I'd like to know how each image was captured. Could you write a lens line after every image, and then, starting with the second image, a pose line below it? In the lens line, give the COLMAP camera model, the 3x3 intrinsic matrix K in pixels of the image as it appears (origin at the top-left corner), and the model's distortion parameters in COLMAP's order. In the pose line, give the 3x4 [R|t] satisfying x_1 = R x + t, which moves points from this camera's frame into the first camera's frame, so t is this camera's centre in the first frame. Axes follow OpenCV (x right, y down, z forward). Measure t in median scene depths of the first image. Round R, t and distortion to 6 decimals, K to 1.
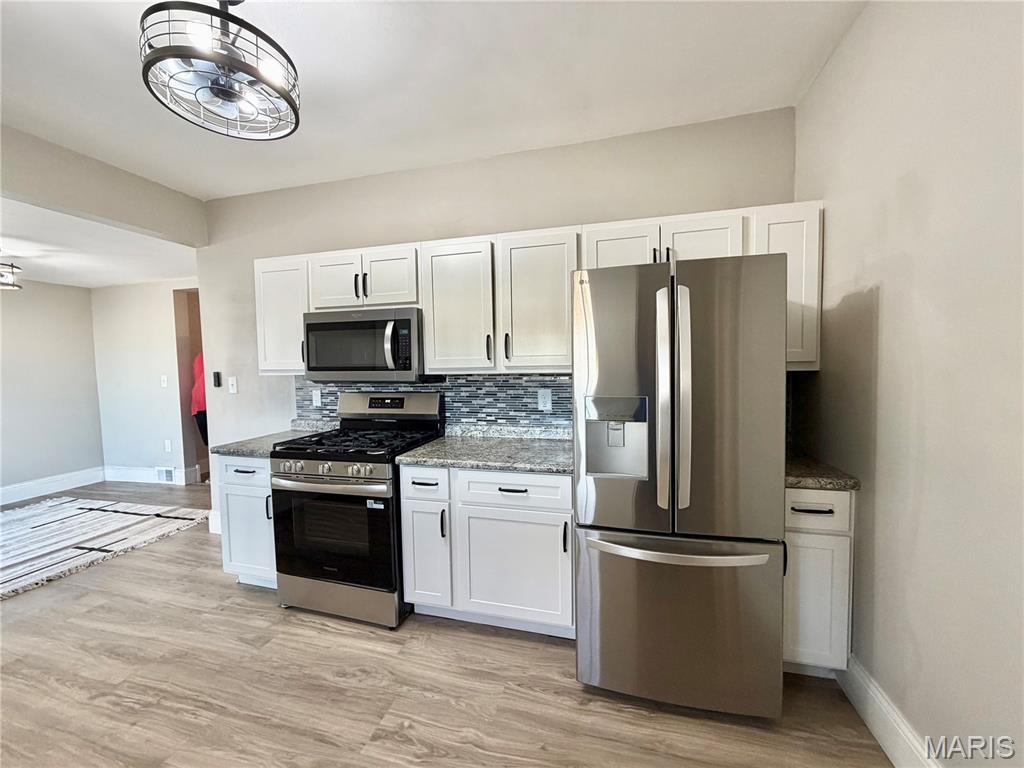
lens RADIAL K [[408.3, 0, 508.2], [0, 408.3, 381.8], [0, 0, 1]] dist [0.000183, -0.000635]
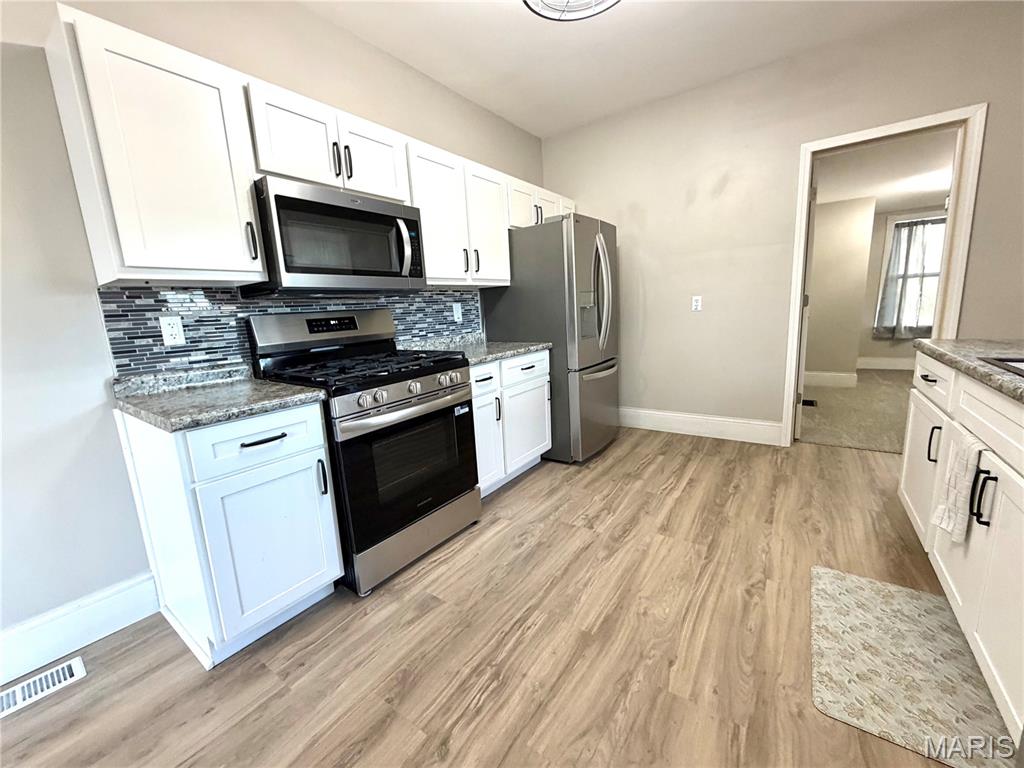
lens RADIAL K [[408.3, 0, 511.8], [0, 408.3, 382.2], [0, 0, 1]] dist [0.000183, -0.000635]
pose [[0.340094, -0.172146, 0.924501, -1.056145], [0.092628, 0.984454, 0.149235, 0.086491], [-0.935818, 0.034881, 0.350752, 0.474965]]
